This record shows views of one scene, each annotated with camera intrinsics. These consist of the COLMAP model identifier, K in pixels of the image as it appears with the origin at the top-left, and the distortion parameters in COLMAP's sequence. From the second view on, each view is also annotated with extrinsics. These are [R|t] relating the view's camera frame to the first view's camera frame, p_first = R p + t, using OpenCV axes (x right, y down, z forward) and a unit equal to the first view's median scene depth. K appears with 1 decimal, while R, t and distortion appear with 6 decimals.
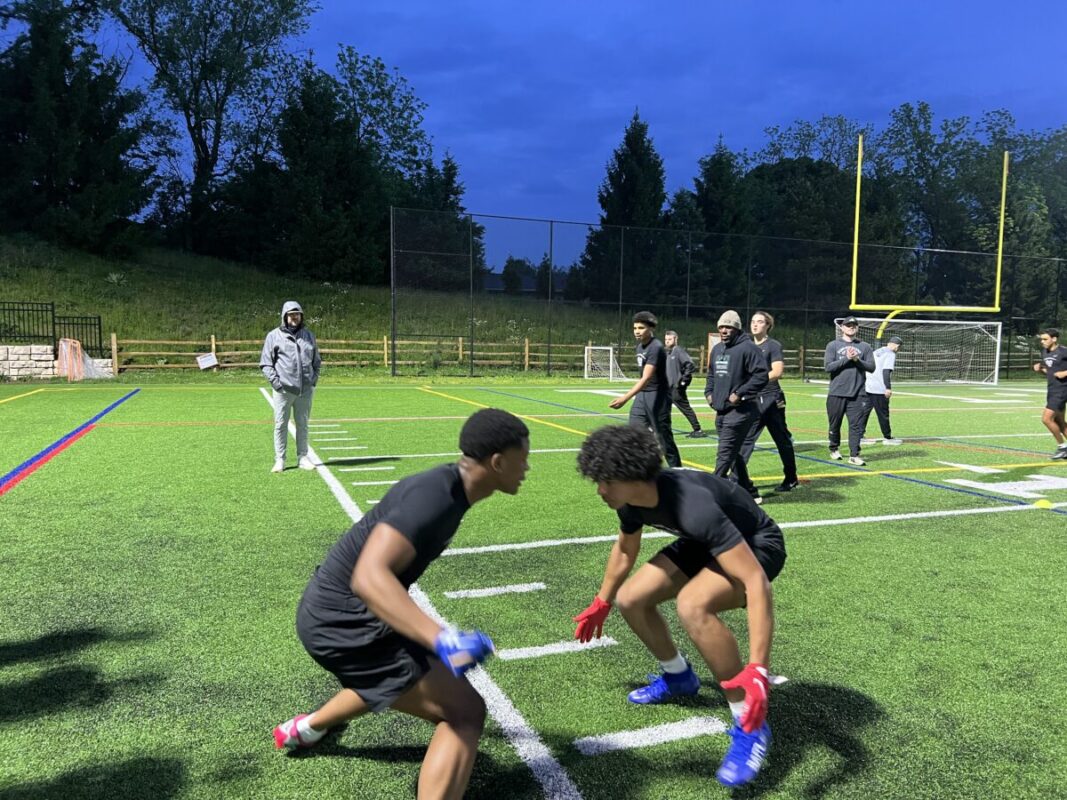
lens RADIAL K [[804.1, 0, 528.1], [0, 804.1, 400.4], [0, 0, 1]] dist [0.053726, -0.055974]
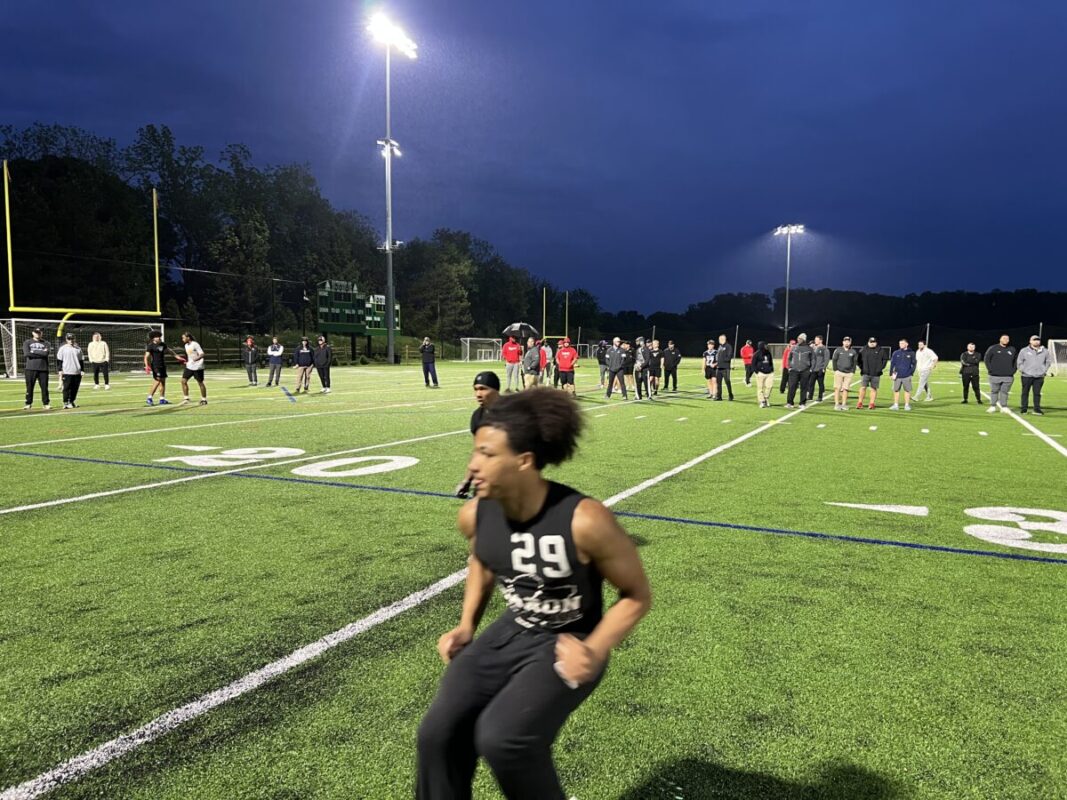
lens RADIAL K [[804.1, 0, 538.2], [0, 804.1, 398.4], [0, 0, 1]] dist [0.053726, -0.055974]
pose [[0.731702, -0.055369, 0.679372, 0.142824], [0.056241, 0.998201, 0.020780, 0.024578], [-0.679300, 0.023004, 0.733500, -0.300632]]
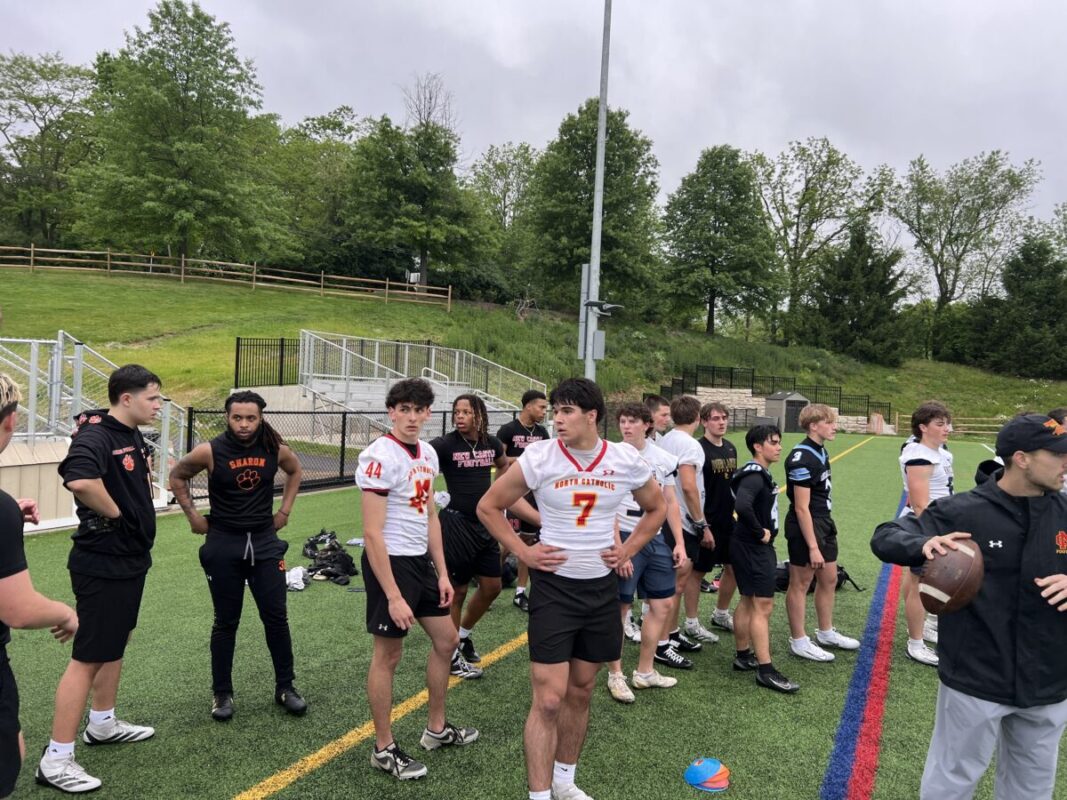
lens RADIAL K [[804.1, 0, 538.7], [0, 804.1, 396.5], [0, 0, 1]] dist [0.053726, -0.055974]
pose [[0.690444, 0.026028, -0.722917, 0.173999], [-0.092401, 0.994340, -0.052450, 0.036647], [0.717460, 0.103012, 0.688941, -0.563054]]
